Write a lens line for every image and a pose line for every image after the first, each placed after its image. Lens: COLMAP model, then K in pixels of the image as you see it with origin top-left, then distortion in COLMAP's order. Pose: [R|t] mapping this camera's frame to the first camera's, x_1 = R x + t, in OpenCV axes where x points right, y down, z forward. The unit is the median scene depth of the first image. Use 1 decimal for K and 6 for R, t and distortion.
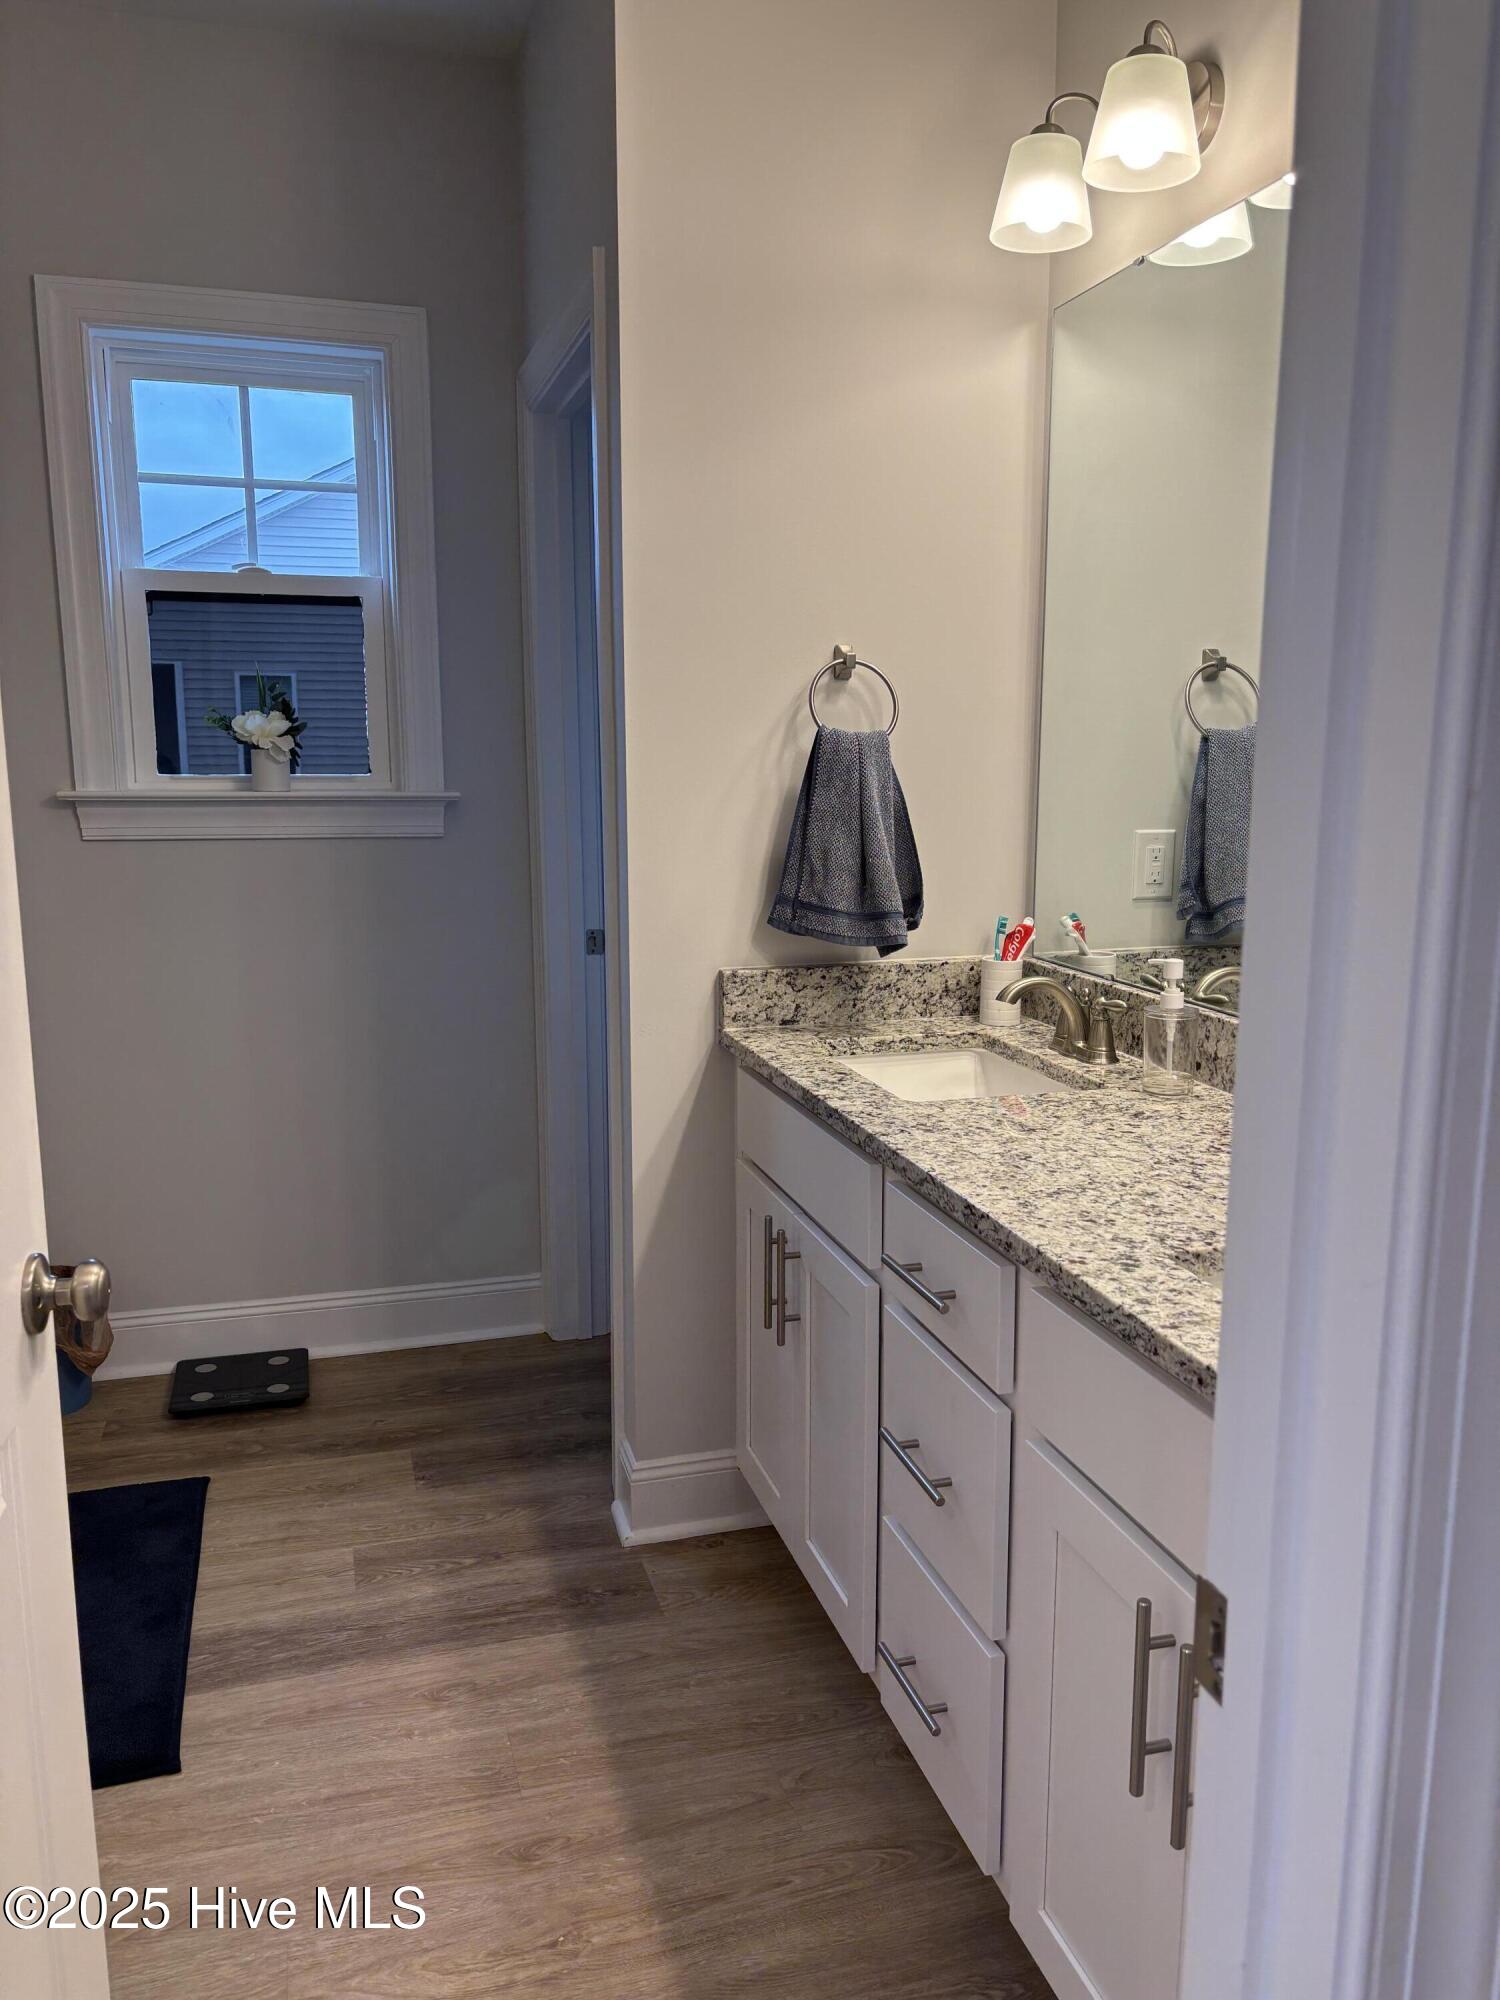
lens RADIAL K [[1514.4, 0, 752.3], [0, 1514.4, 1002.1], [0, 0, 1]] dist [0.052488, -0.075059]
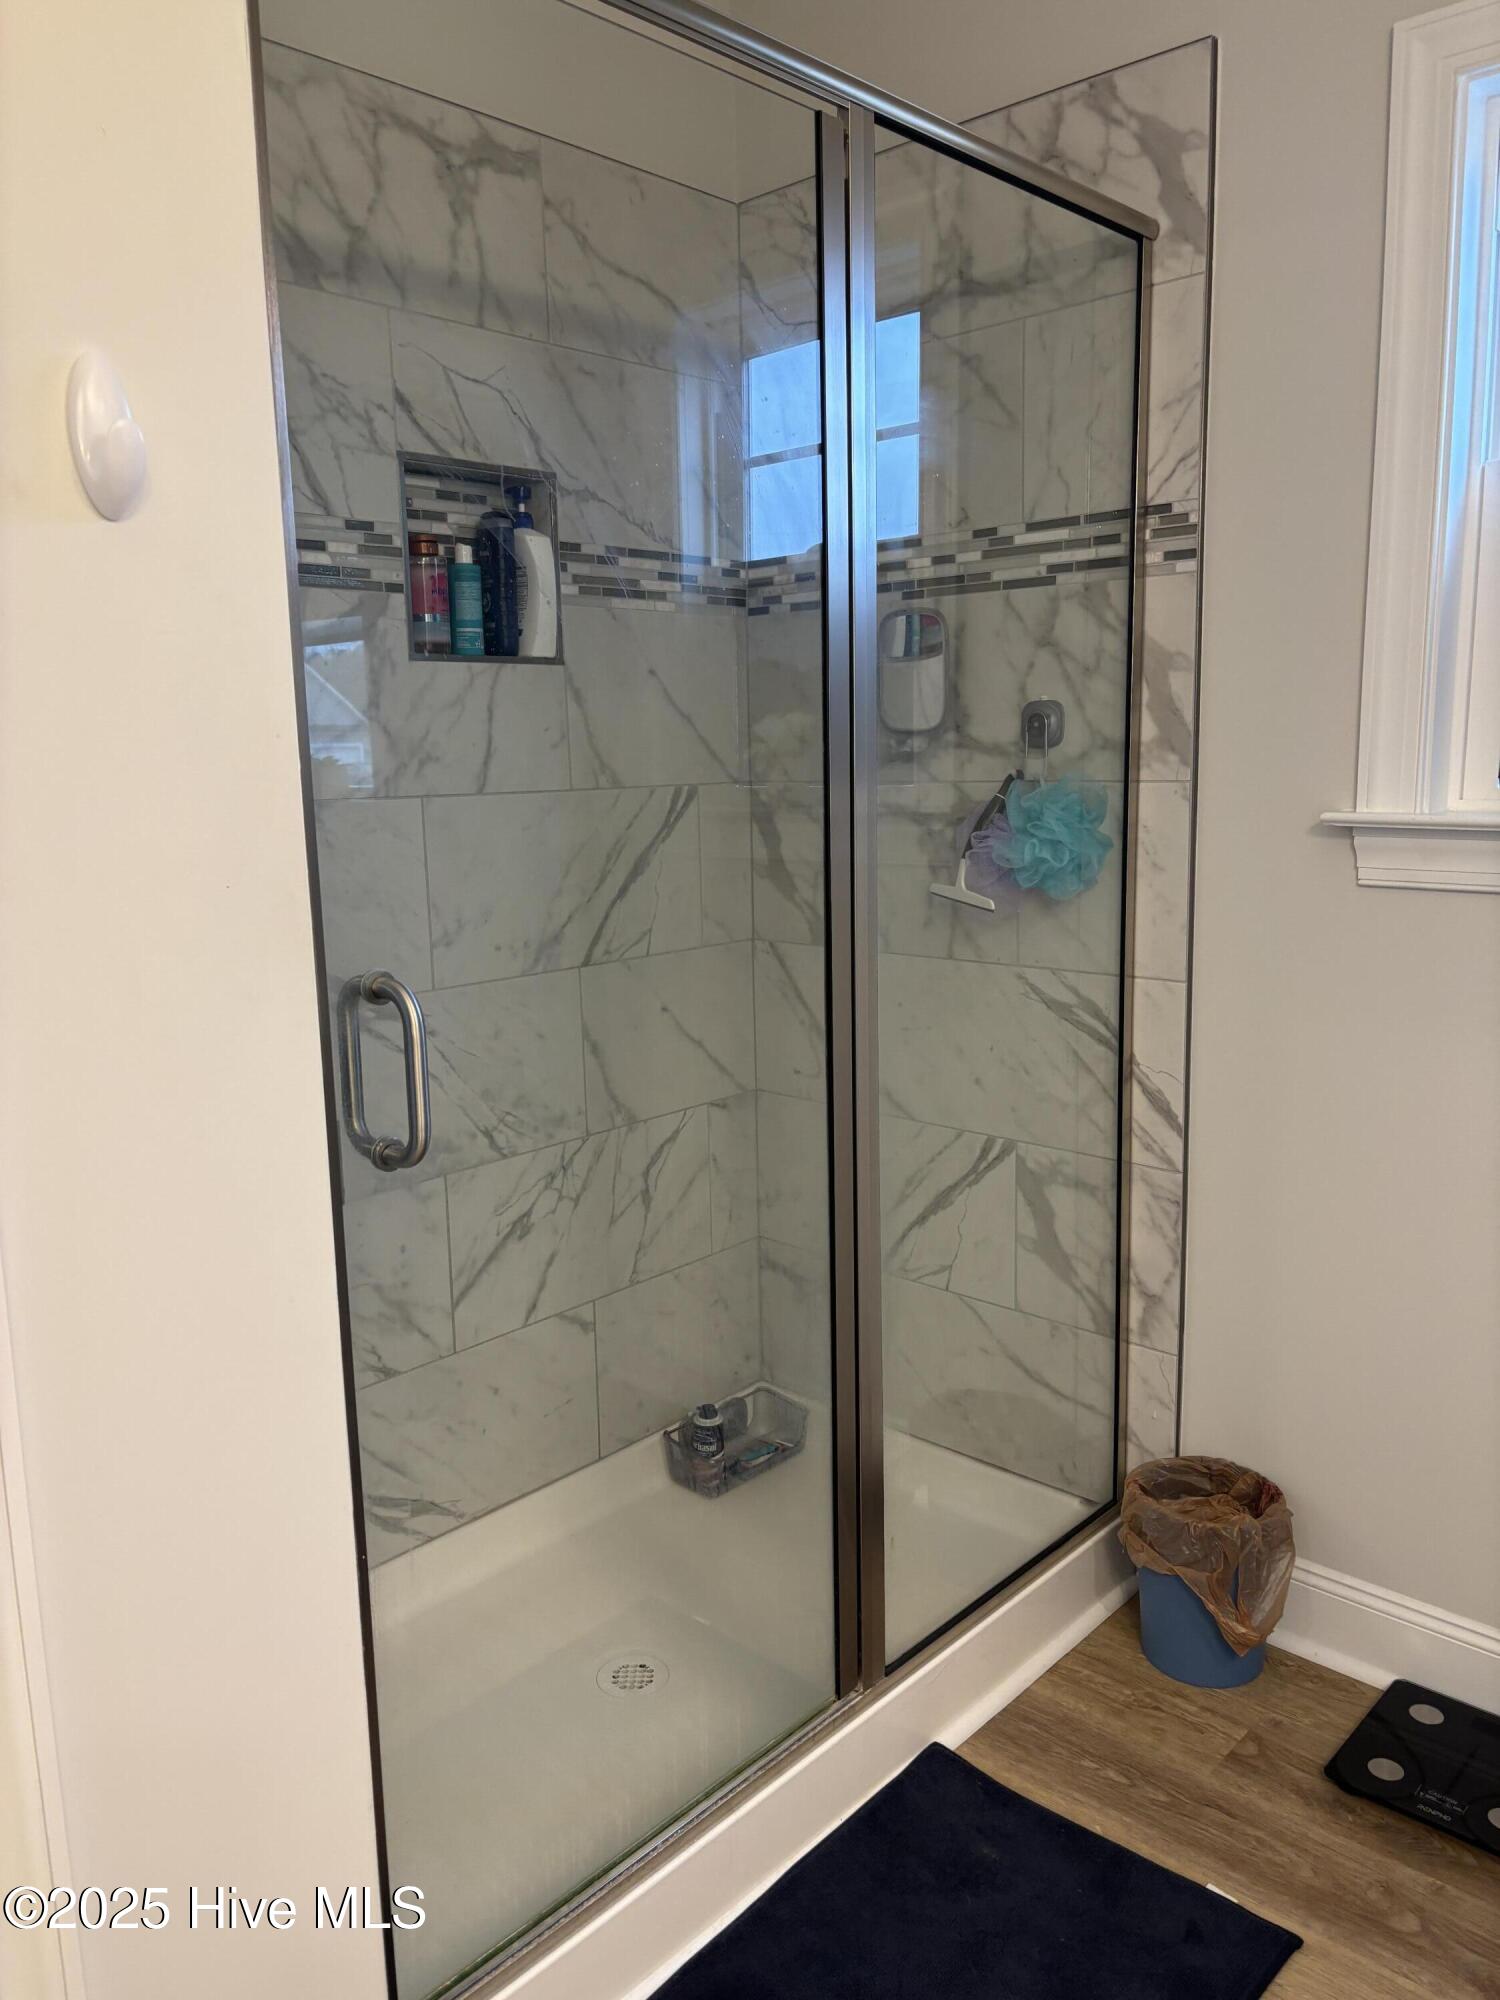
lens RADIAL K [[1514.4, 0, 752.4], [0, 1514.4, 1005.4], [0, 0, 1]] dist [0.052488, -0.075059]
pose [[0.518035, 0.136878, -0.844336, -0.003845], [-0.127430, 0.988447, 0.082057, -0.075465], [0.845814, 0.065086, 0.529493, 0.425547]]
